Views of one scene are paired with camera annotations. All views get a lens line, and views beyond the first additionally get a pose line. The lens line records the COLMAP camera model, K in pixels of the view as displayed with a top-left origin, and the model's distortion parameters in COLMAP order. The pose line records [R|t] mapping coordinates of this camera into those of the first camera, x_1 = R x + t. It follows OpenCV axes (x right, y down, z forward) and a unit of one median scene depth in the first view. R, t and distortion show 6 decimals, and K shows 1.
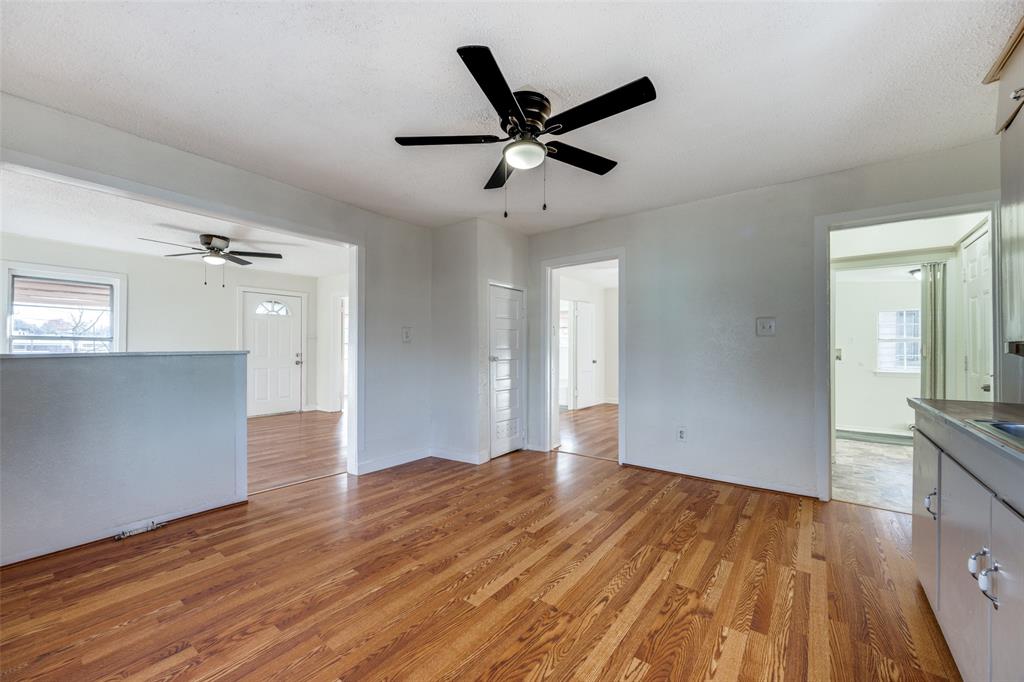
lens RADIAL K [[401.2, 0, 518.9], [0, 401.2, 344.1], [0, 0, 1]] dist [-0.000875, 0.000077]
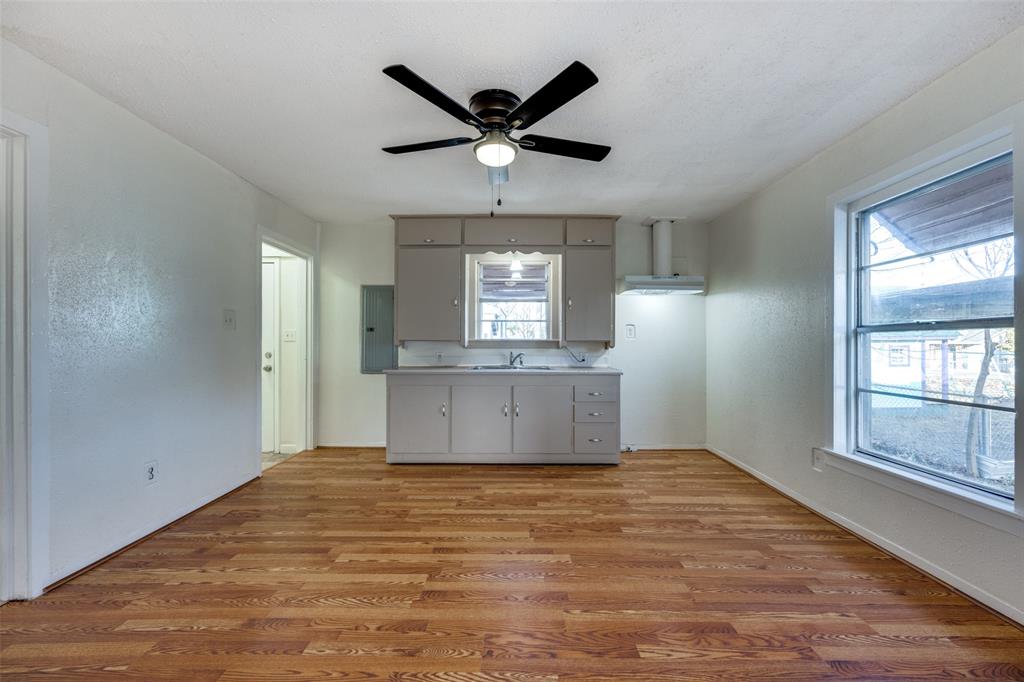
lens RADIAL K [[401.2, 0, 518.9], [0, 401.2, 344.1], [0, 0, 1]] dist [-0.000875, 0.000077]
pose [[-0.600246, -0.004990, 0.799800, -0.802661], [-0.009585, 0.999954, -0.000955, 0.013465], [-0.799758, -0.008239, -0.600266, 1.515731]]
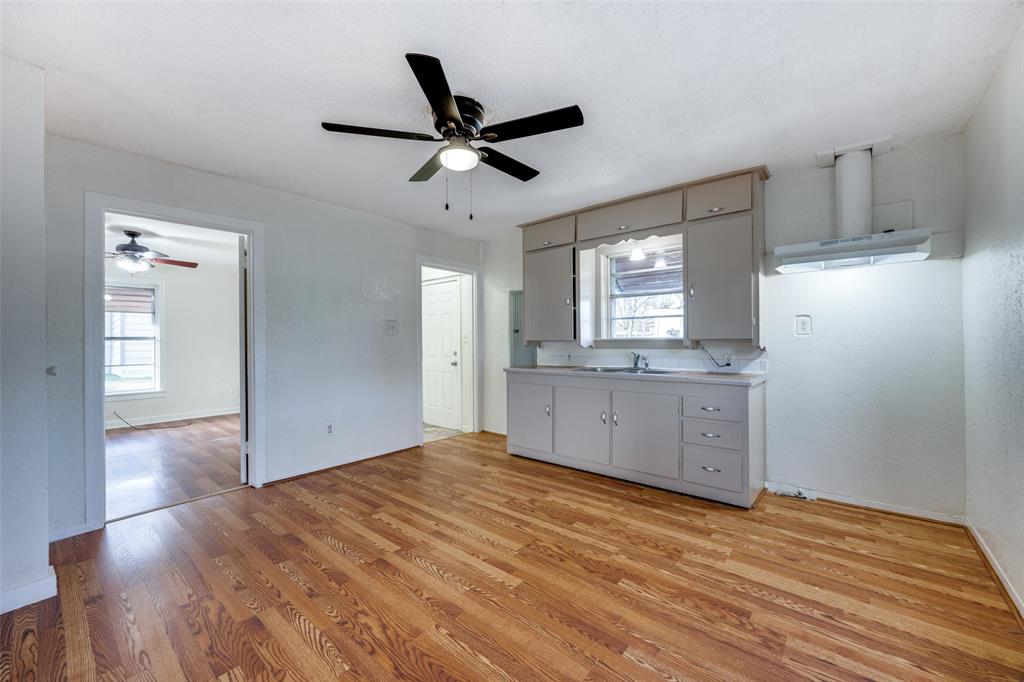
lens RADIAL K [[401.2, 0, 518.9], [0, 401.2, 344.1], [0, 0, 1]] dist [-0.000875, 0.000077]
pose [[0.050048, -0.006412, 0.998726, -0.969739], [-0.002980, 0.999974, 0.006569, 0.002725], [-0.998742, -0.003305, 0.050028, 0.780867]]
